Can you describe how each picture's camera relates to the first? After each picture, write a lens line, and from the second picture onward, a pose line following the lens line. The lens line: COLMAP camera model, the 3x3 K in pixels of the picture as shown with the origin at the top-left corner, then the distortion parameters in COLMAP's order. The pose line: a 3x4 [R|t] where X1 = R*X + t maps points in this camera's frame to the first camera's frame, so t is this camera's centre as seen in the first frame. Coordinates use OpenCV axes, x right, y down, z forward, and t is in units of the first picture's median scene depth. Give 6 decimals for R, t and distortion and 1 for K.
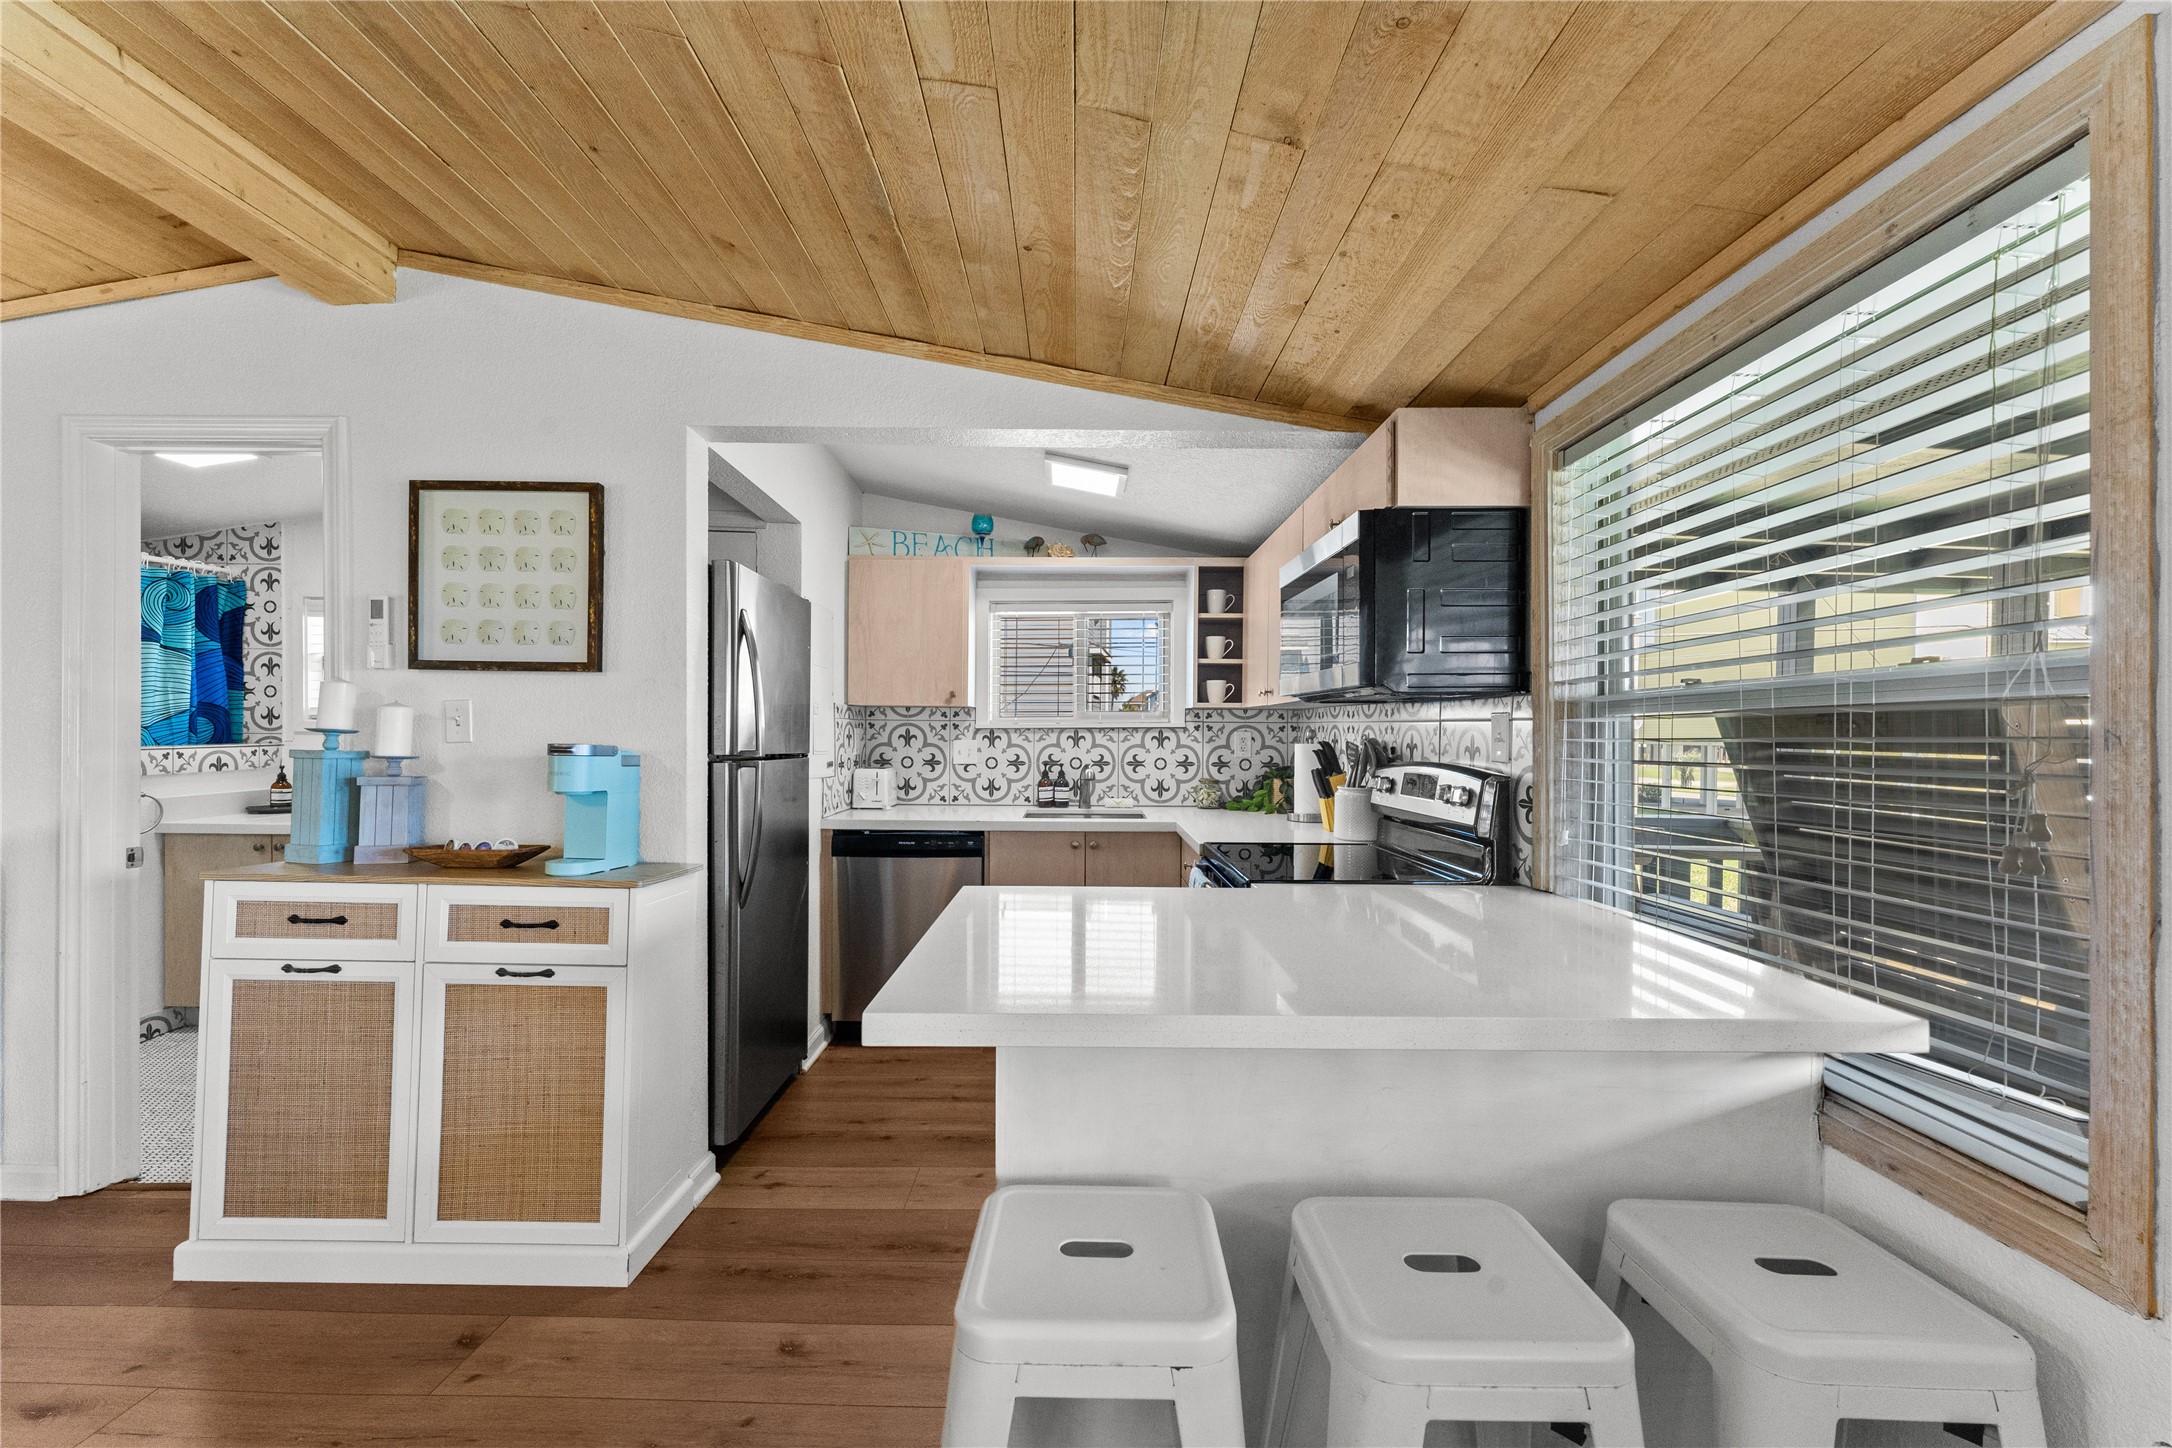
lens RADIAL K [[885.7, 0, 1068.2], [0, 885.7, 736.9], [0, 0, 1]] dist [0.008010, -0.000063]
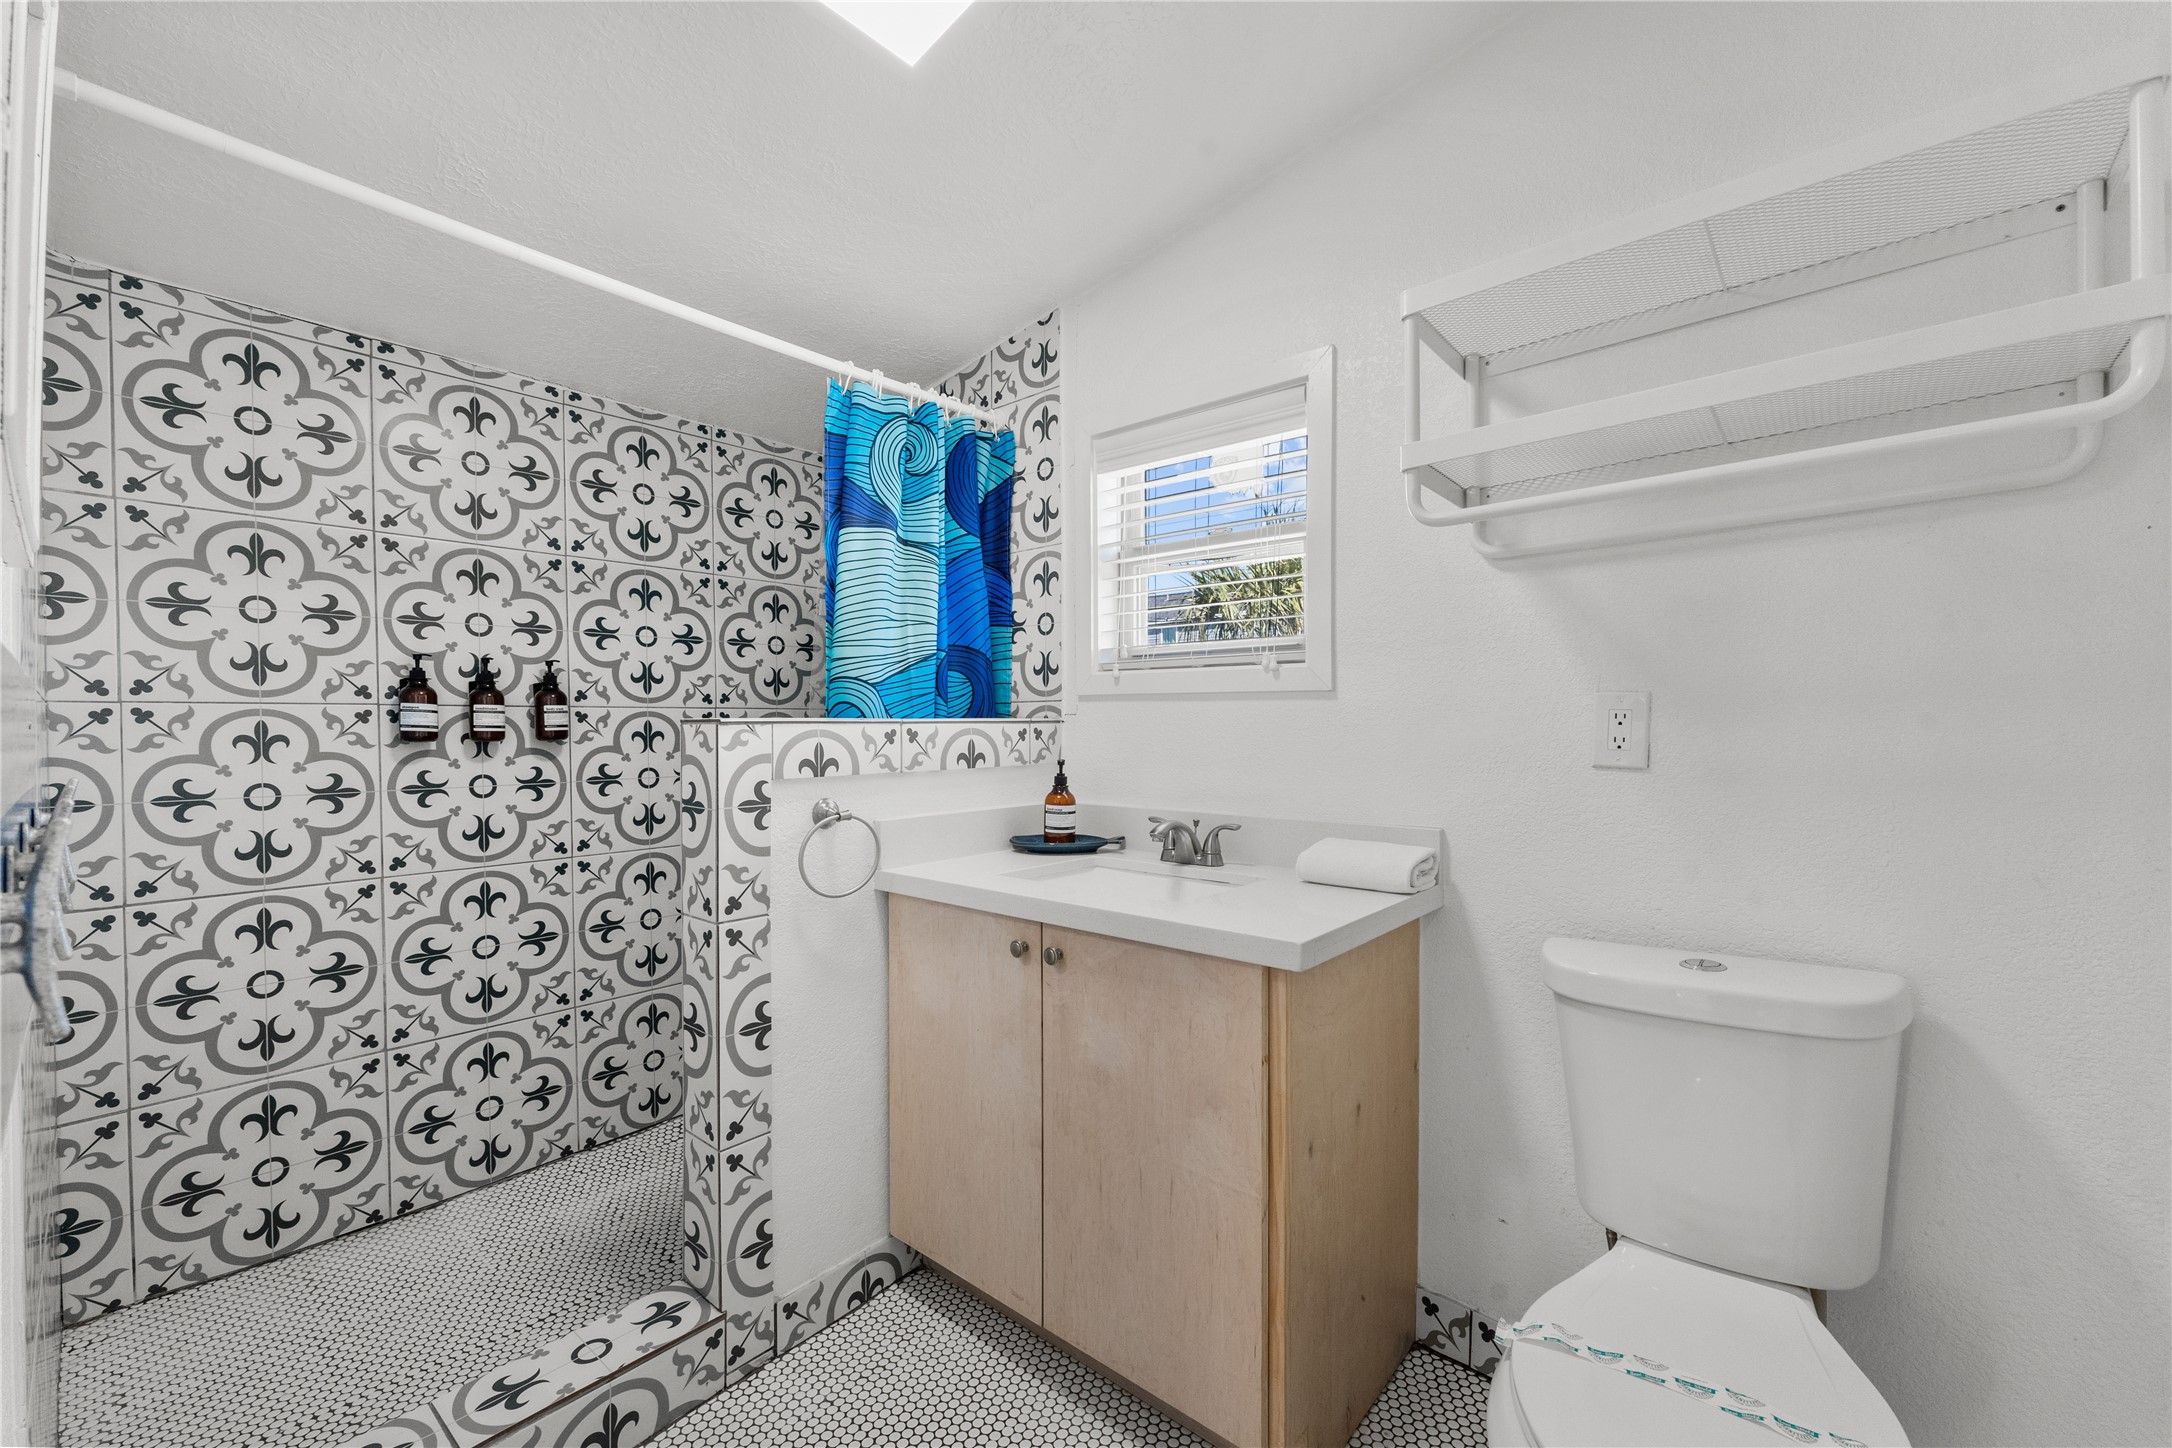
lens RADIAL K [[885.7, 0, 1098.1], [0, 885.7, 727.1], [0, 0, 1]] dist [0.008010, -0.000063]
pose [[0.773268, -0.009680, -0.634006, -0.867630], [0.001741, 0.999912, -0.013144, 0.032395], [0.634077, 0.009060, 0.773217, 0.990272]]
